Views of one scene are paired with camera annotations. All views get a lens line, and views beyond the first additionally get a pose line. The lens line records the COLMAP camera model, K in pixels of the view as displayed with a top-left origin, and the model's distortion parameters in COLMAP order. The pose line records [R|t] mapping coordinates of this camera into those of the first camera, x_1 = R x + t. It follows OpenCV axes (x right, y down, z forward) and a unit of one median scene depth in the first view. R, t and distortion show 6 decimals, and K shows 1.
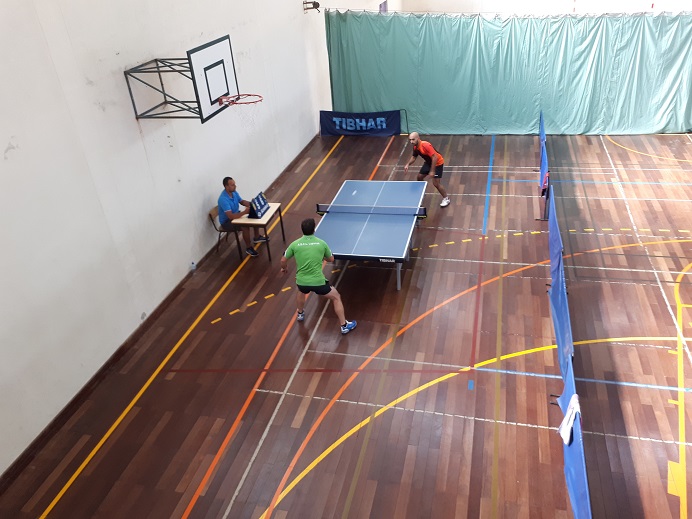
lens RADIAL K [[568.3, 0, 351.0], [0, 568.3, 262.4], [0, 0, 1]] dist [0.089216, -0.106711]
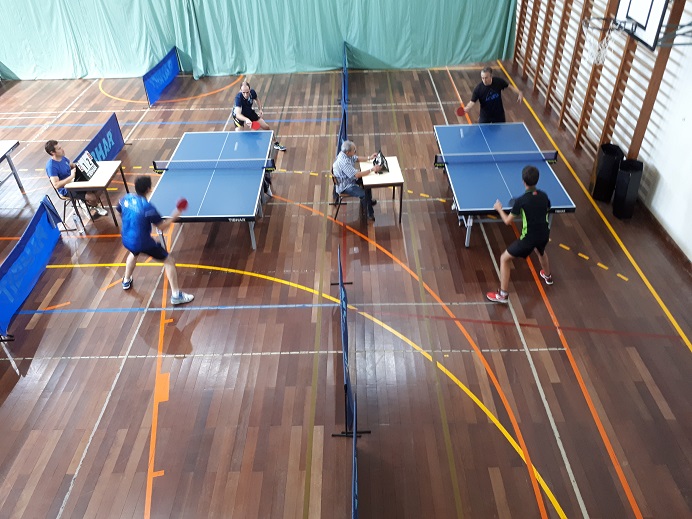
lens RADIAL K [[568.3, 0, 345.9], [0, 568.3, 260.5], [0, 0, 1]] dist [0.089216, -0.106711]
pose [[0.970617, -0.107586, 0.215238, 0.603232], [0.084615, 0.989956, 0.113256, 0.028971], [-0.225261, -0.091716, 0.969972, -0.156723]]
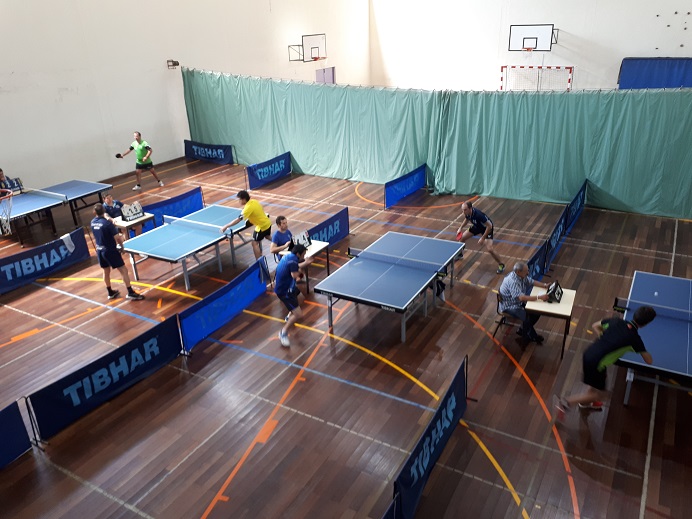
lens RADIAL K [[568.3, 0, 345.4], [0, 568.3, 262.3], [0, 0, 1]] dist [0.089216, -0.106711]
pose [[0.959969, 0.149903, -0.236620, 0.716873], [-0.171301, 0.982547, -0.072506, 0.047412], [0.221622, 0.110137, 0.968893, -0.182707]]
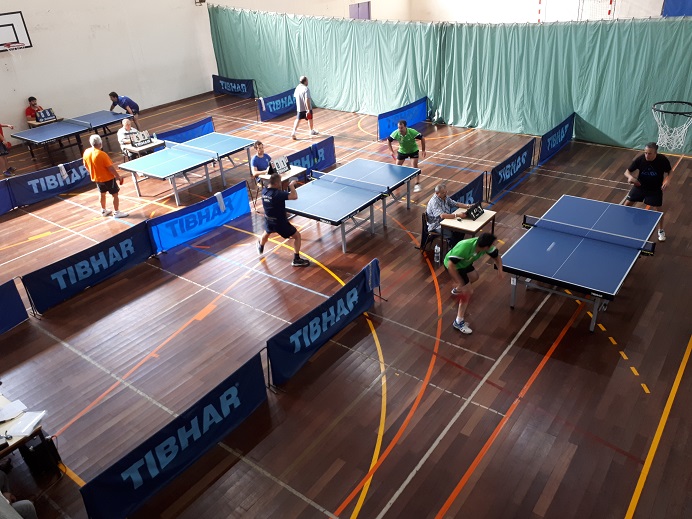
lens RADIAL K [[568.3, 0, 345.1], [0, 568.3, 256.9], [0, 0, 1]] dist [0.089216, -0.106711]
pose [[0.919109, 0.205721, -0.336031, 0.884860], [-0.204662, 0.978056, 0.038985, 0.054722], [0.336677, 0.032941, 0.941044, -0.222071]]
